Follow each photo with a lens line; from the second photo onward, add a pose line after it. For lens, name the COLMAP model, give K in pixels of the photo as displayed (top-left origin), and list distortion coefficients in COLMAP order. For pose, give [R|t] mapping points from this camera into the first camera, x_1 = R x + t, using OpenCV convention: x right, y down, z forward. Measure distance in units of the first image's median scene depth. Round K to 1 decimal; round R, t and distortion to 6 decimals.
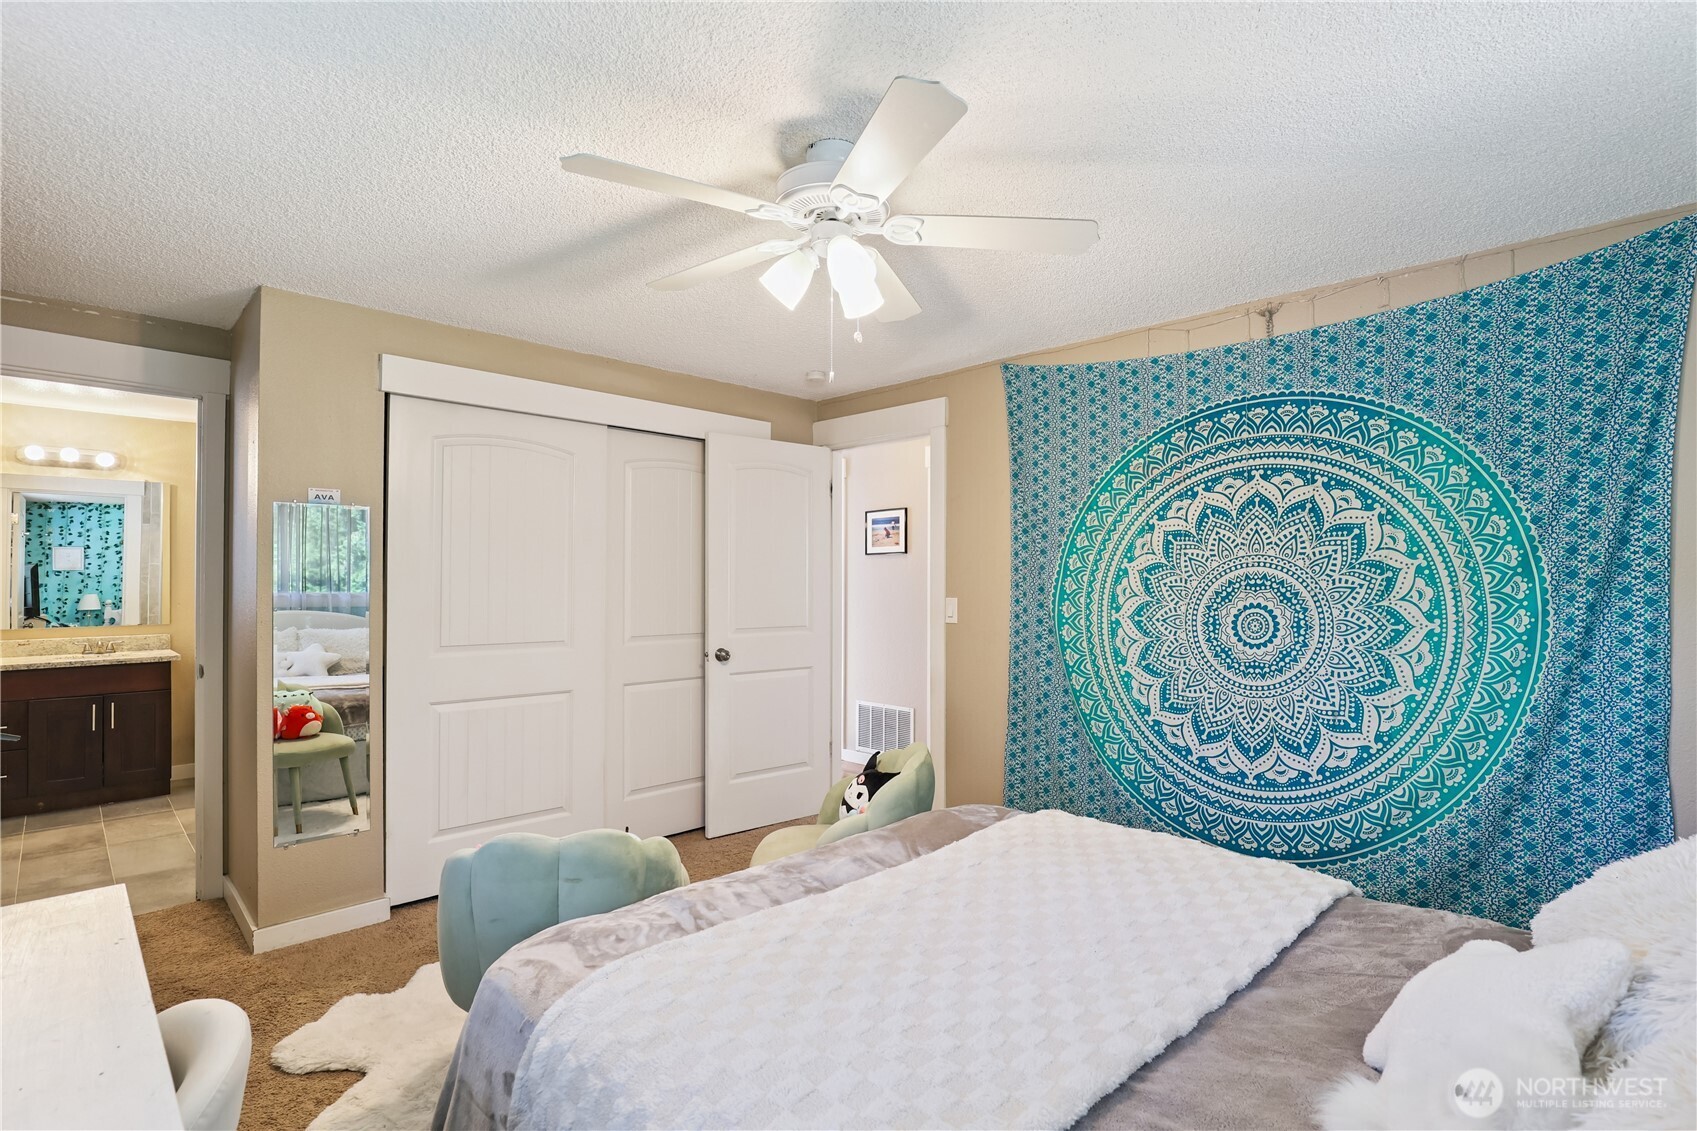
lens RADIAL K [[790.0, 0, 841.3], [0, 790.0, 552.6], [0, 0, 1]] dist [-0.012900, 0.000244]
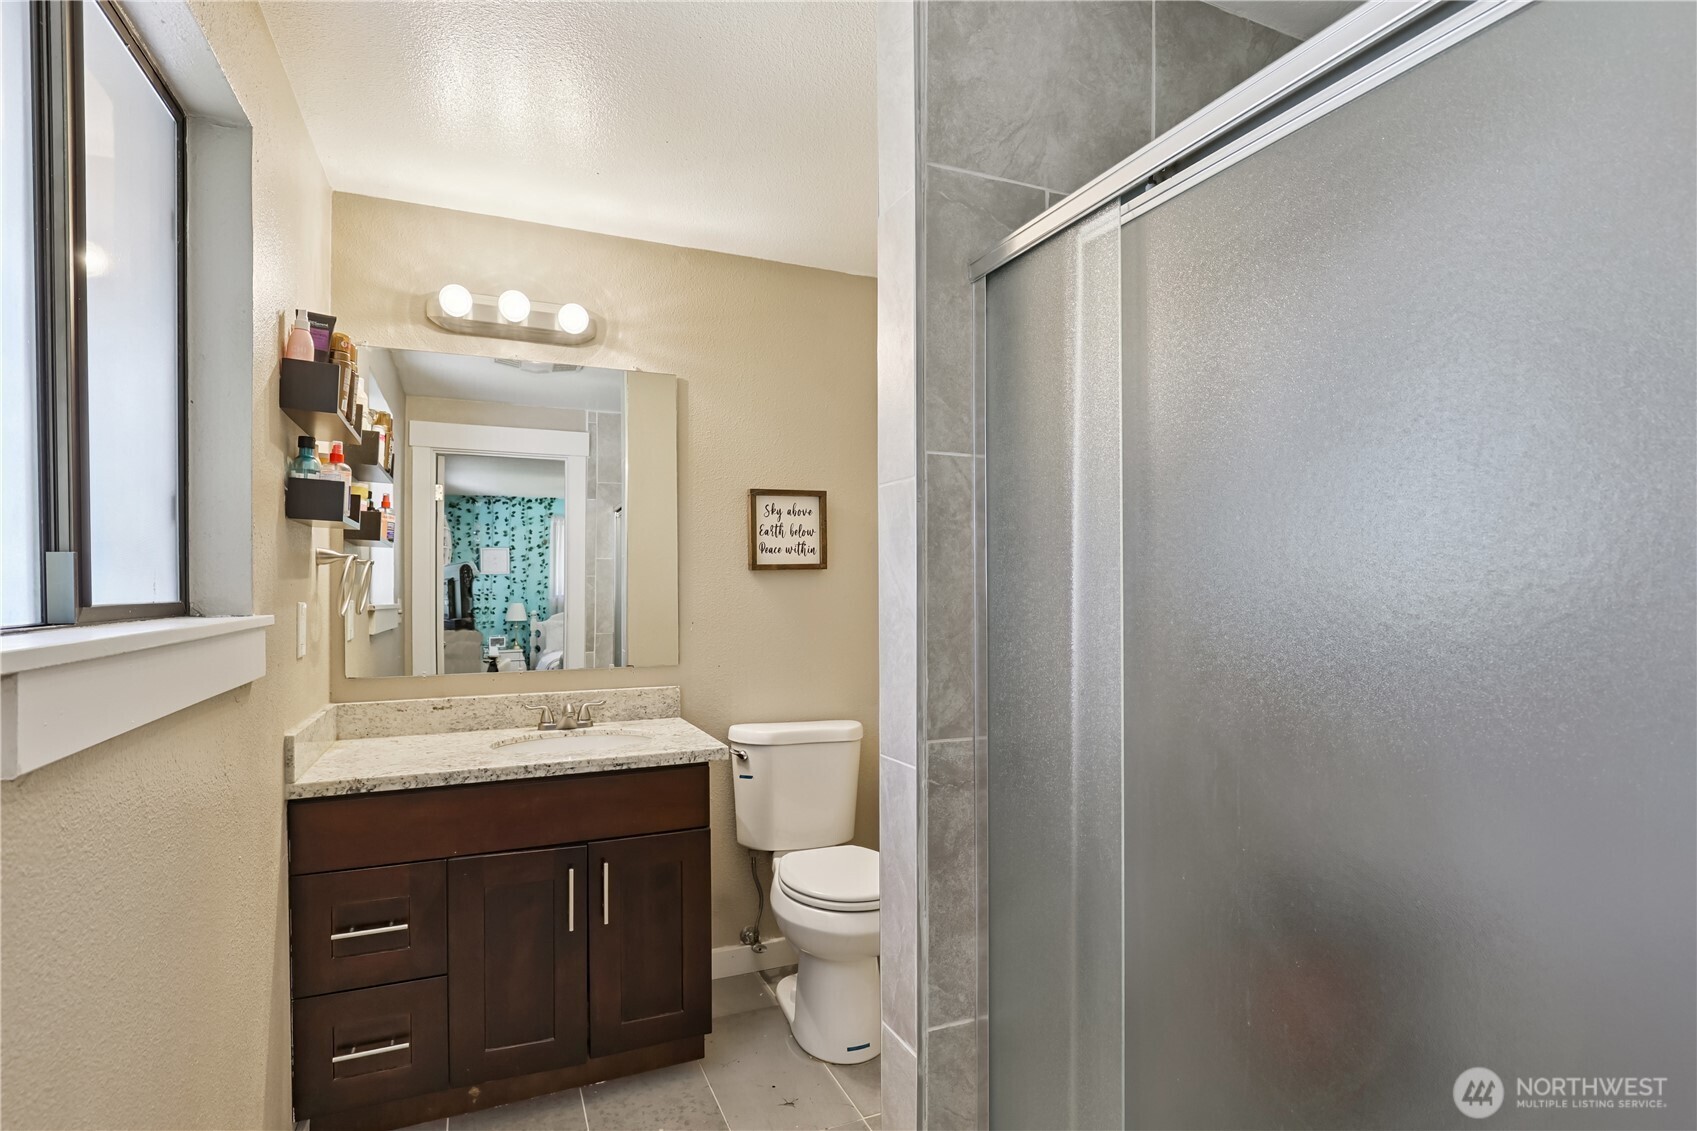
lens RADIAL K [[833.0, 0, 855.5], [0, 833.0, 579.5], [0, 0, 1]] dist [-0.010077, 0.000616]
pose [[0.934248, 0.001349, -0.356623, -0.296851], [0.004751, 0.999857, 0.016228, 0.015472], [0.356593, -0.016855, 0.934108, 0.289591]]
